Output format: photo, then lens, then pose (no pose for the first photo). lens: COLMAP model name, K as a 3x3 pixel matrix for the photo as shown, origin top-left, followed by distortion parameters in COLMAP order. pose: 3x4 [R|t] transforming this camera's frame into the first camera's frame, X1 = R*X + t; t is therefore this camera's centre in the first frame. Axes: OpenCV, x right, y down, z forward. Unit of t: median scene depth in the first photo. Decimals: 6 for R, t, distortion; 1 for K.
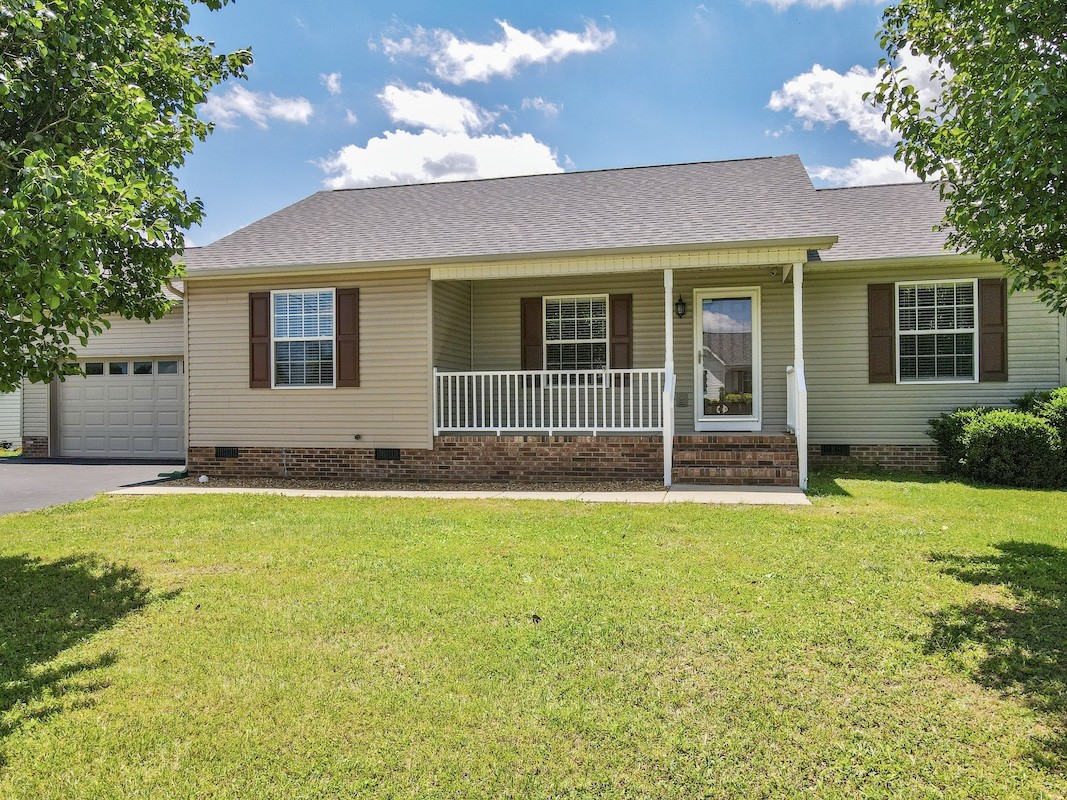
lens RADIAL K [[788.5, 0, 533.5], [0, 788.5, 400.0], [0, 0, 1]] dist [-0.003401, 0.035928]
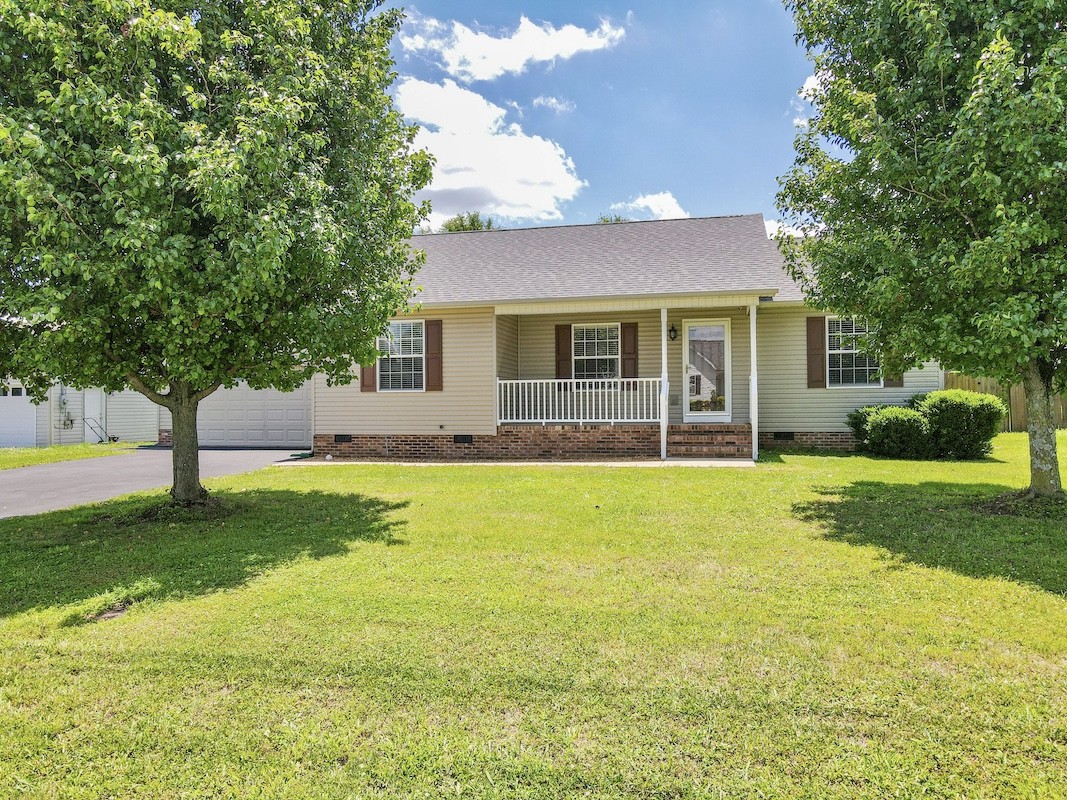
lens RADIAL K [[788.5, 0, 533.5], [0, 788.5, 400.0], [0, 0, 1]] dist [-0.003401, 0.035928]
pose [[0.999993, -0.000574, 0.003802, -0.066705], [0.000588, 0.999994, -0.003521, 0.004672], [-0.003800, 0.003523, 0.999987, -0.402468]]
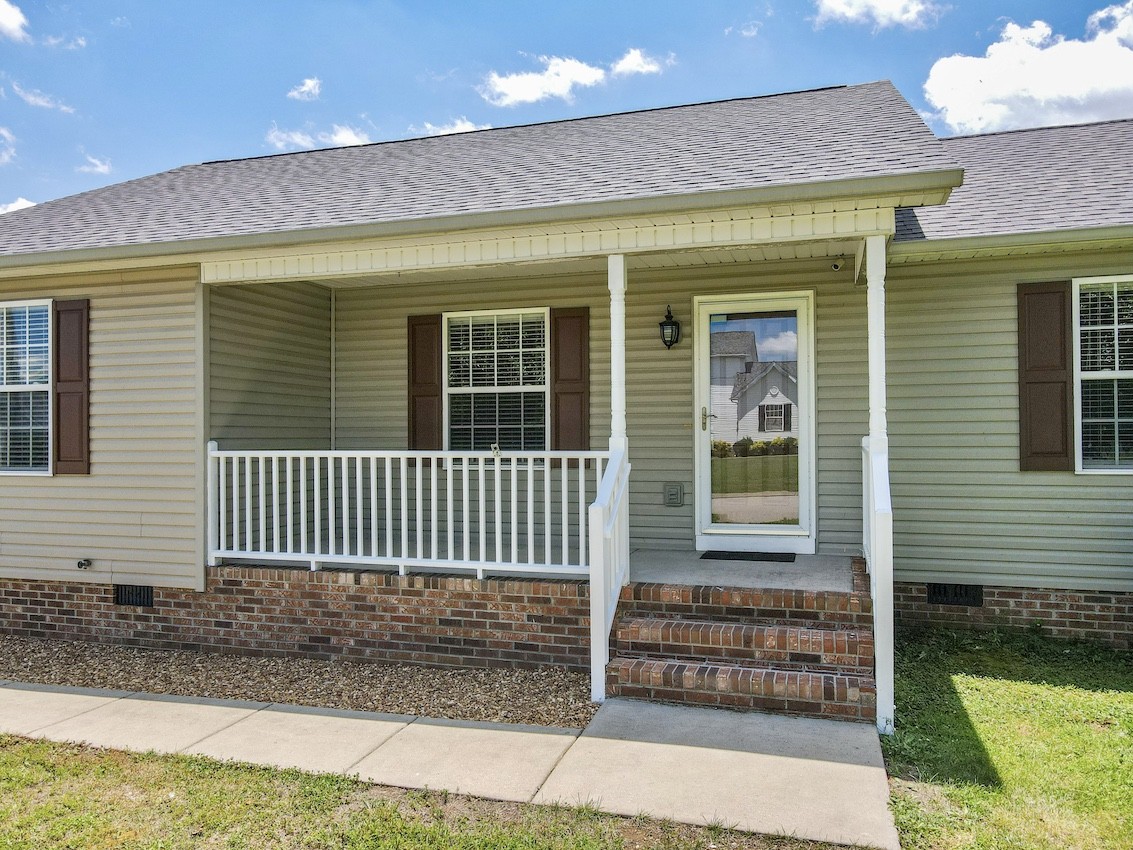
lens RADIAL K [[837.3, 0, 566.5], [0, 837.3, 425.0], [0, 0, 1]] dist [-0.003401, 0.035928]
pose [[0.998082, 0.000314, -0.061905, 0.160533], [-0.000679, 0.999983, -0.005870, -0.049604], [0.061902, 0.005901, 0.998065, 0.429984]]
